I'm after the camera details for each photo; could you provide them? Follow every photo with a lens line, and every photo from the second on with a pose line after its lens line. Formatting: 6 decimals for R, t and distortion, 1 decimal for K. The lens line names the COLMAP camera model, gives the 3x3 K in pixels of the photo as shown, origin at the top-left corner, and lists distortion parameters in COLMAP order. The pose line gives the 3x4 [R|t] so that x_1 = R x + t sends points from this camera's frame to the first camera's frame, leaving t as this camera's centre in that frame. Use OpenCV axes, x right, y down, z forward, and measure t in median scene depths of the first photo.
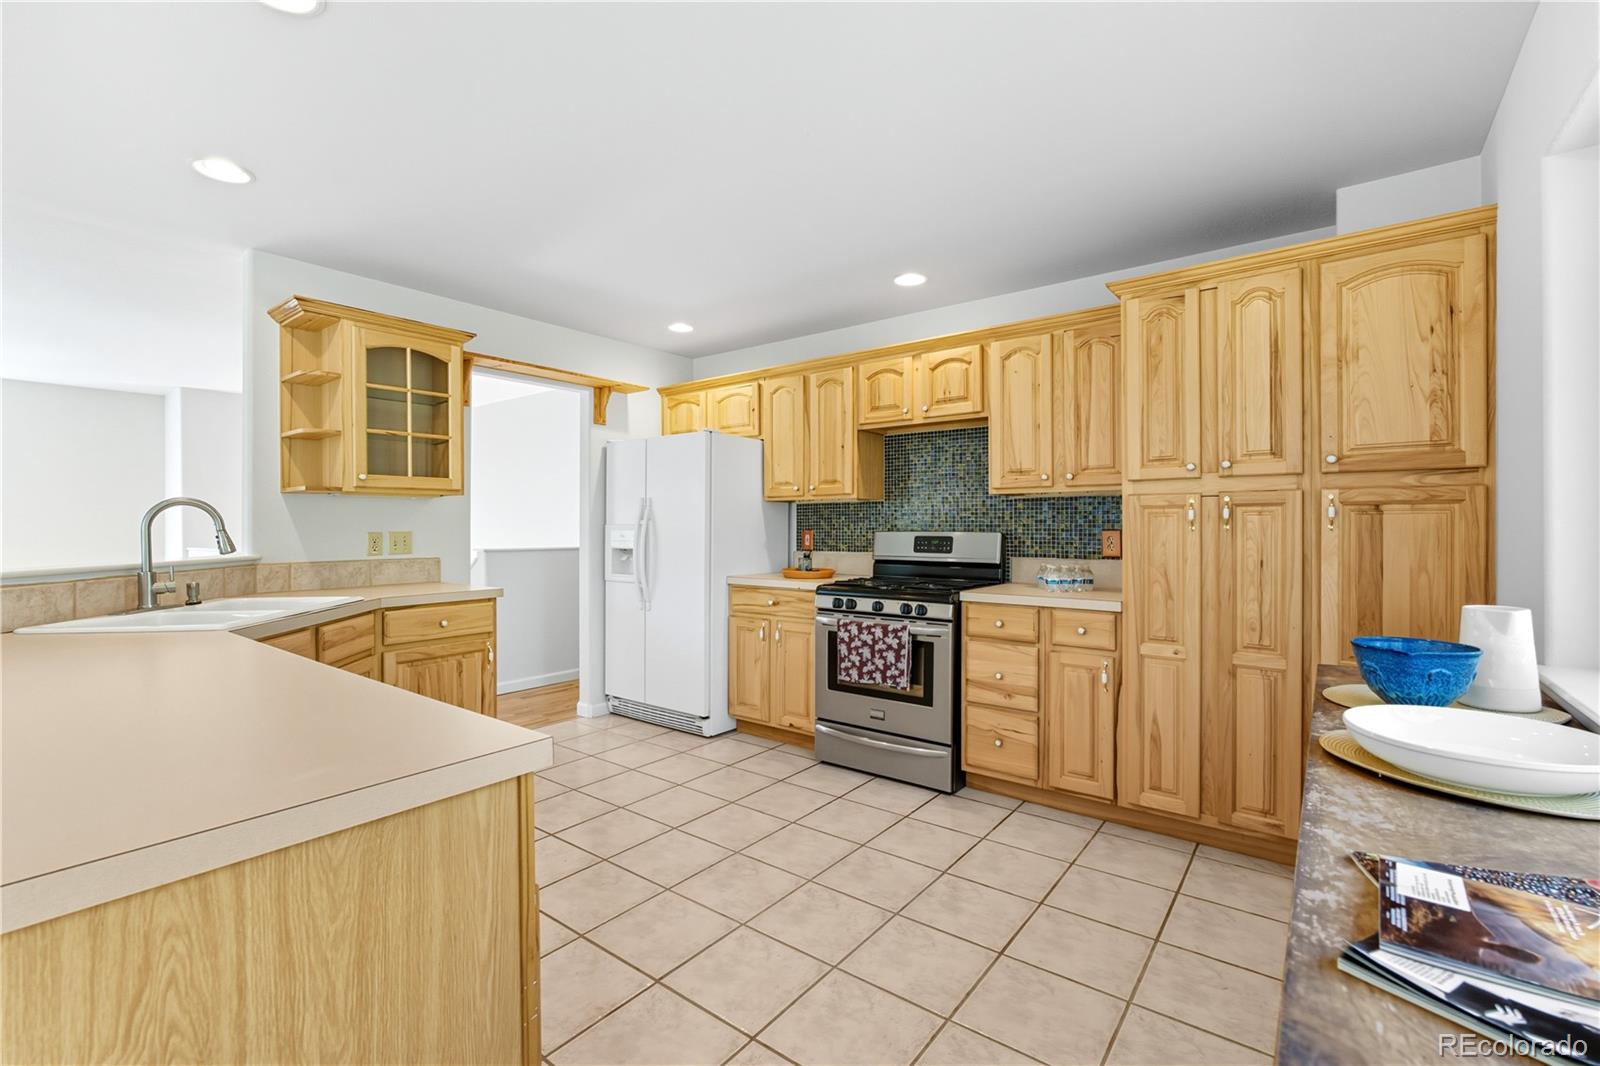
lens RADIAL K [[707.1, 0, 797.9], [0, 707.1, 528.8], [0, 0, 1]] dist [-0.000386, 0.000112]
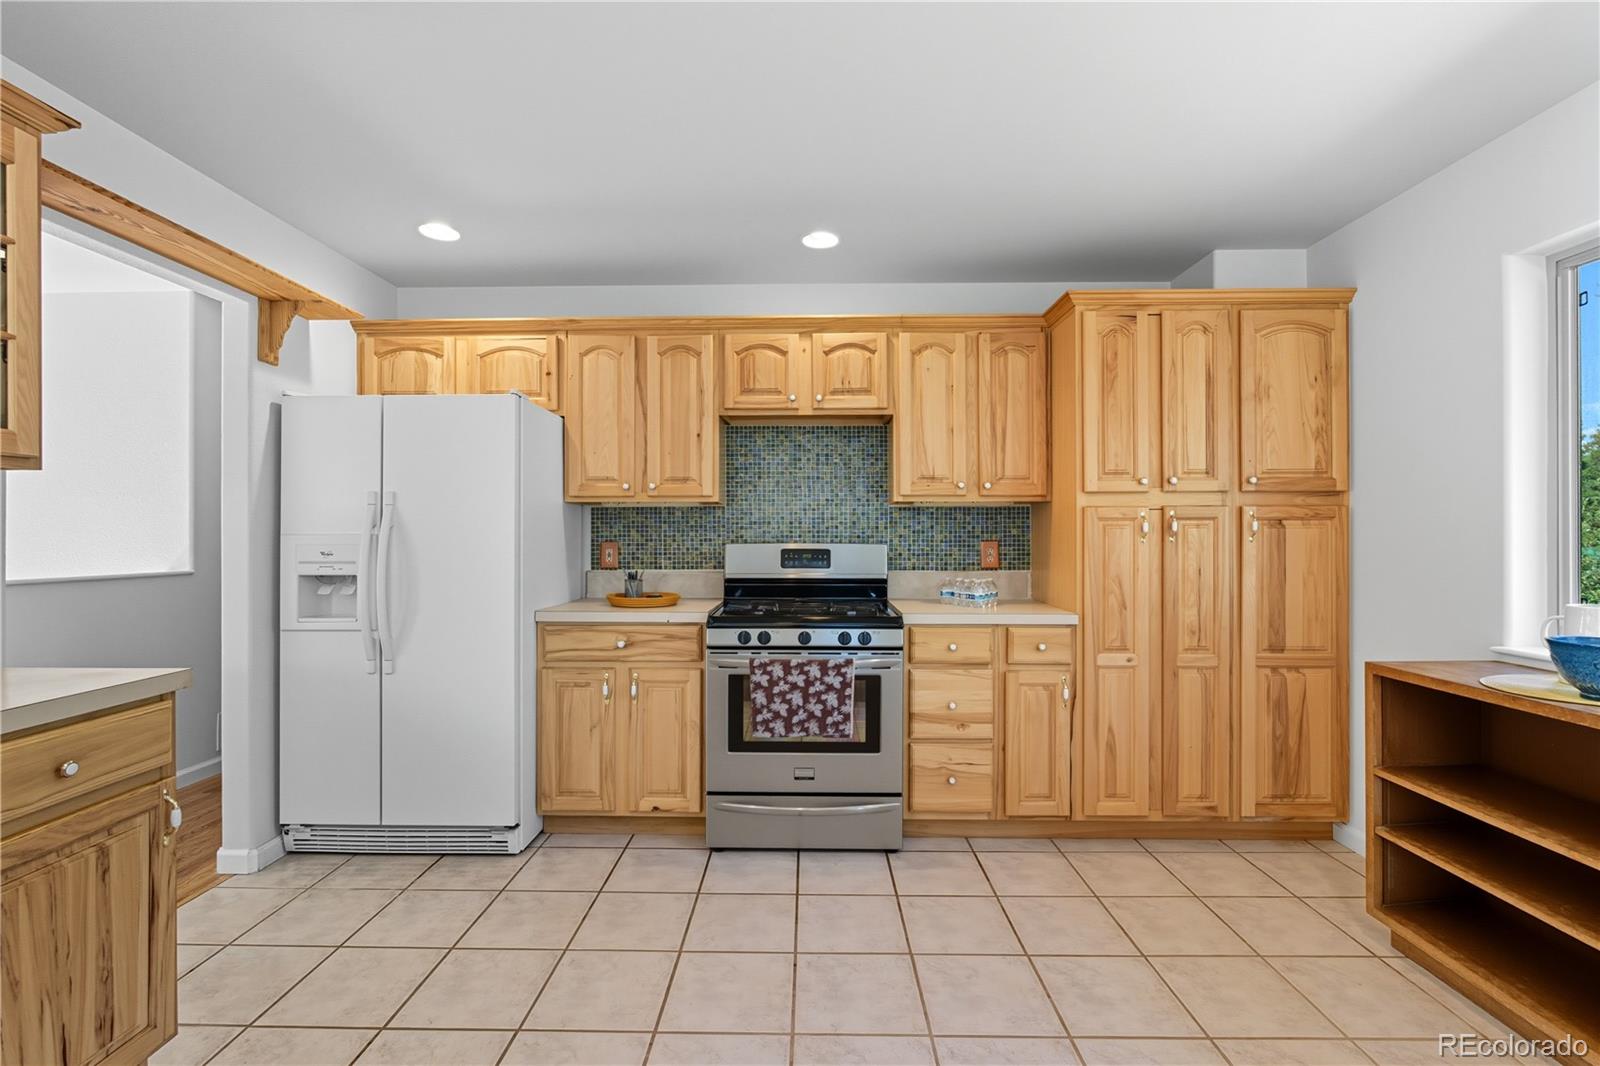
lens RADIAL K [[709.2, 0, 800.0], [0, 709.2, 533.0], [0, 0, 1]] dist [0.000206, 0.000017]
pose [[0.801264, 0.000914, 0.598310, -0.373950], [0.001413, 0.999993, -0.003420, -0.006405], [-0.598309, 0.003586, 0.801258, 0.362413]]
